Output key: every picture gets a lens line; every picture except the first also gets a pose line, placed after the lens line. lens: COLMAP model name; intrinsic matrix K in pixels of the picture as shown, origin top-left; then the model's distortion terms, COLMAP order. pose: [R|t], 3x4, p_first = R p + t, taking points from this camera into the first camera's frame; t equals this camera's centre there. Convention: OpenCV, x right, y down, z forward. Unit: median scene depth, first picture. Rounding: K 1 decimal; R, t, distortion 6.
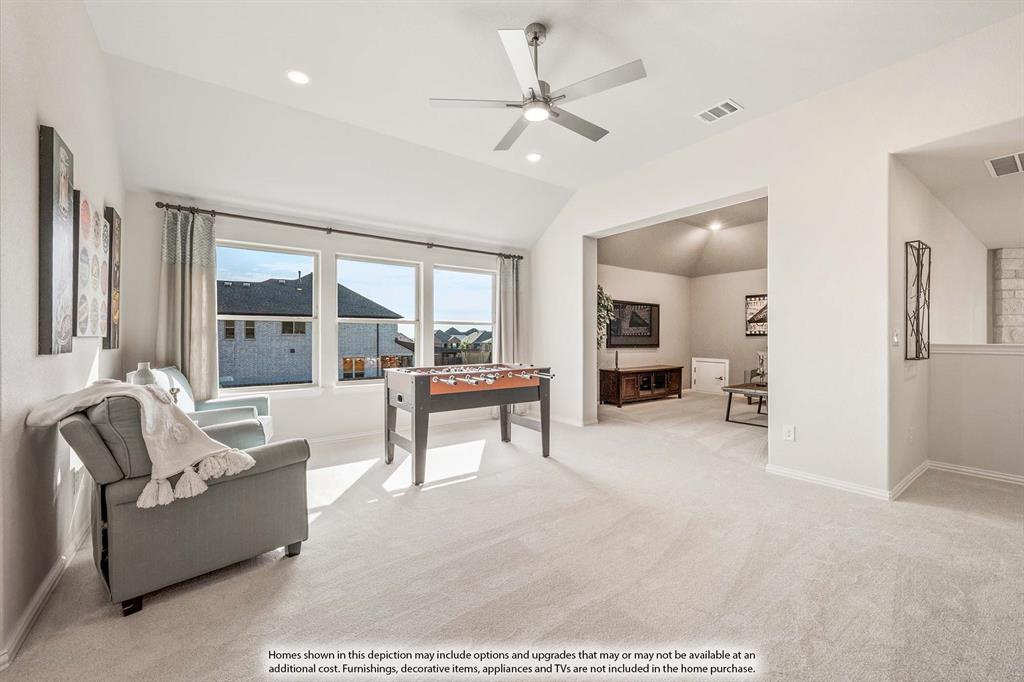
lens RADIAL K [[411.3, 0, 511.4], [0, 411.3, 338.5], [0, 0, 1]] dist [-0.003004, 0.000415]
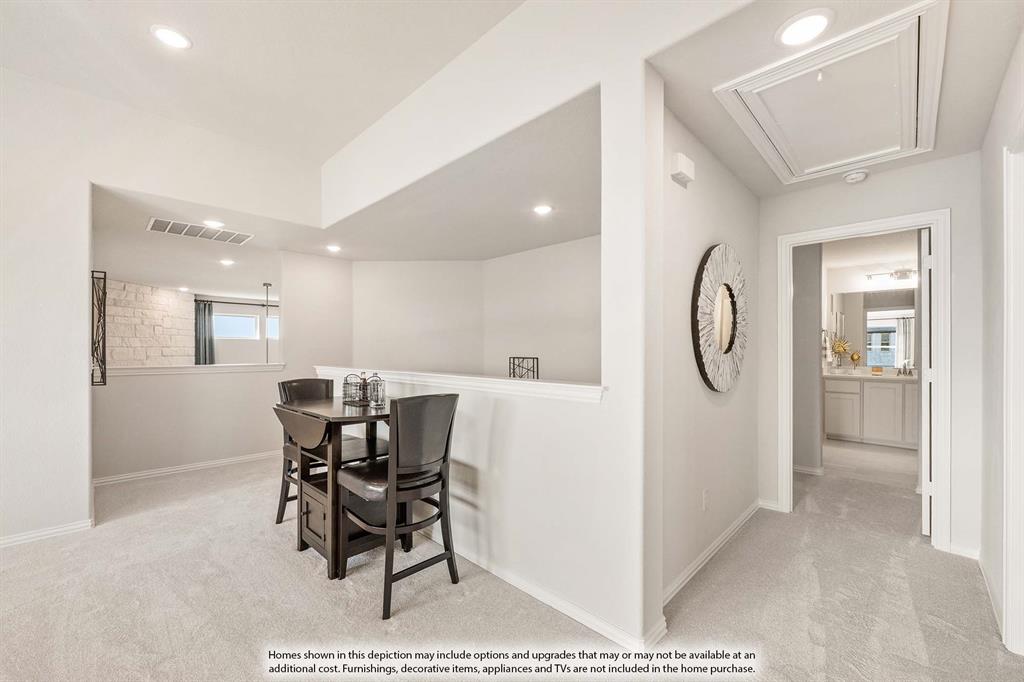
lens RADIAL K [[411.3, 0, 511.4], [0, 411.3, 346.6], [0, 0, 1]] dist [-0.003004, 0.000415]
pose [[-0.160281, 0.004945, 0.987059, -0.331553], [0.002443, 0.999986, -0.004613, -0.058210], [-0.987068, 0.001672, -0.160291, 0.206561]]
